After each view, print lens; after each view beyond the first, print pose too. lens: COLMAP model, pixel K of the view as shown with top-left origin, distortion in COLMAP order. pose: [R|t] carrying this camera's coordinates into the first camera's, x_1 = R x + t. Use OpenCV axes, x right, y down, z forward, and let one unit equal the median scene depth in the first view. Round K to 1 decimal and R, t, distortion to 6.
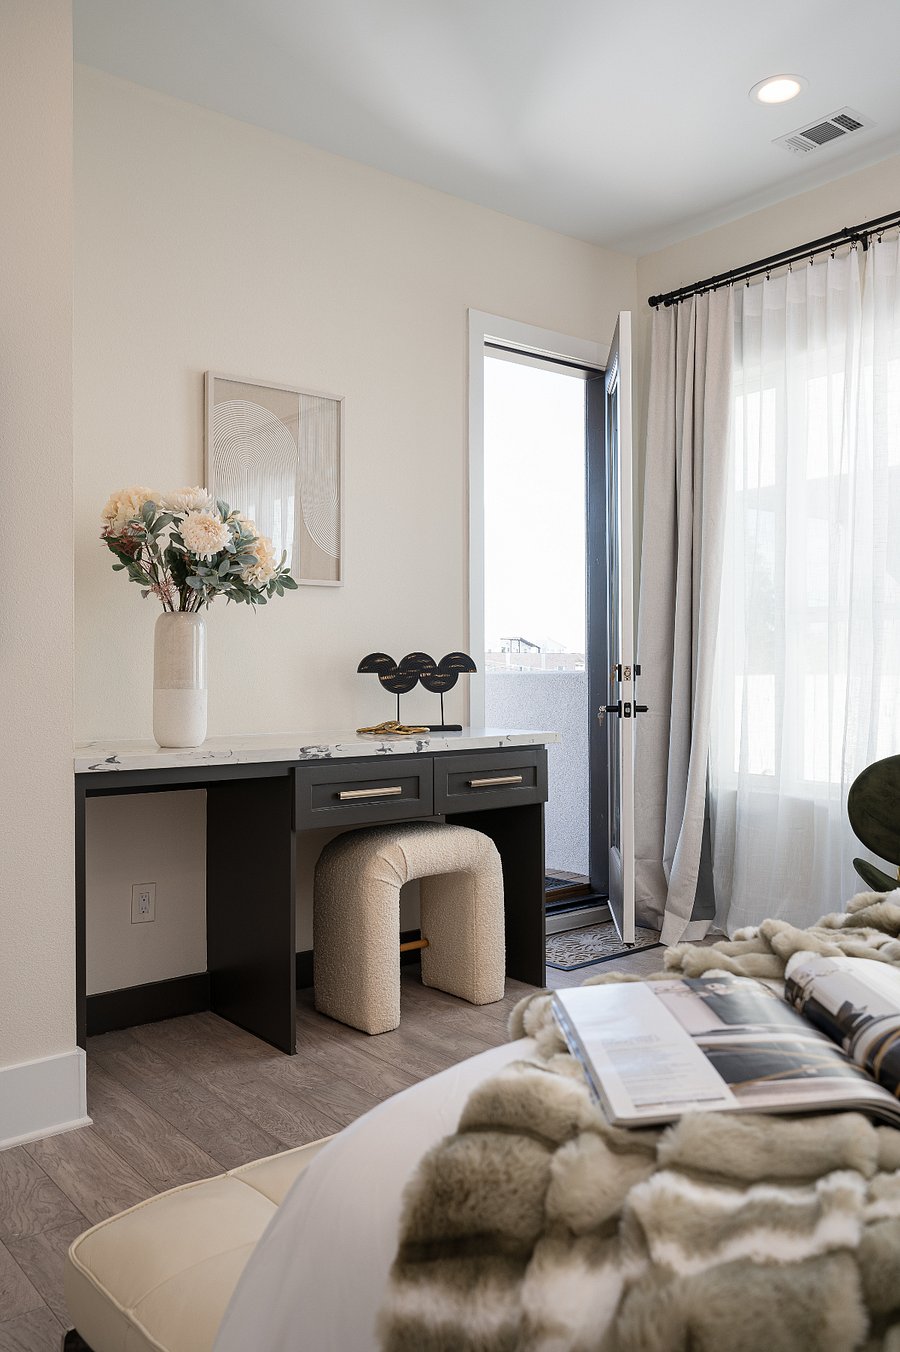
lens RADIAL K [[1058.0, 0, 449.6], [0, 1058.0, 674.4], [0, 0, 1]] dist [-0.006778, 0.000732]
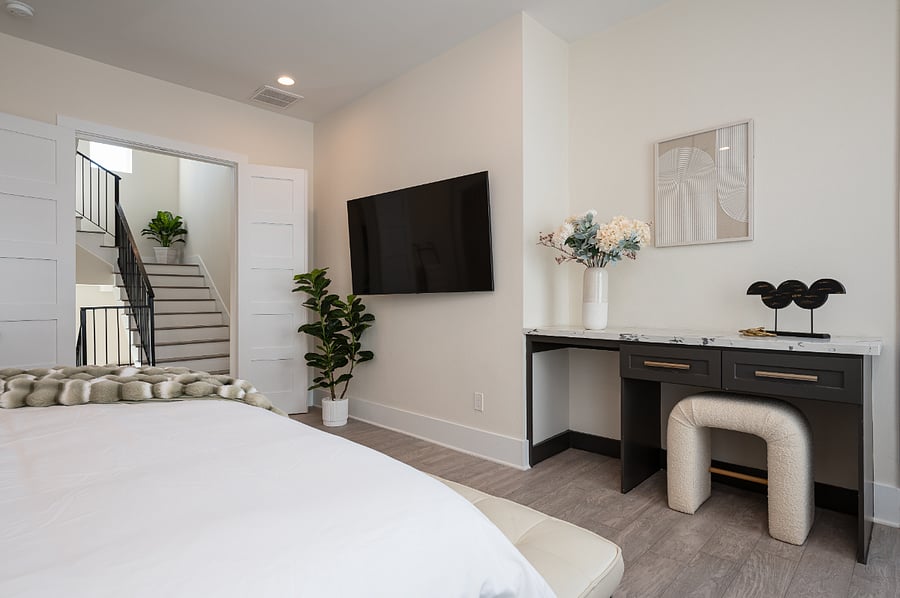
lens RADIAL K [[463.6, 0, 449.7], [0, 463.6, 300.1], [0, 0, 1]] dist [-0.000682, 0.000166]
pose [[0.116012, 0.004963, -0.993235, 0.534245], [0.001457, 0.999986, 0.005167, 0.002309], [0.993247, -0.002047, 0.116003, 0.482353]]
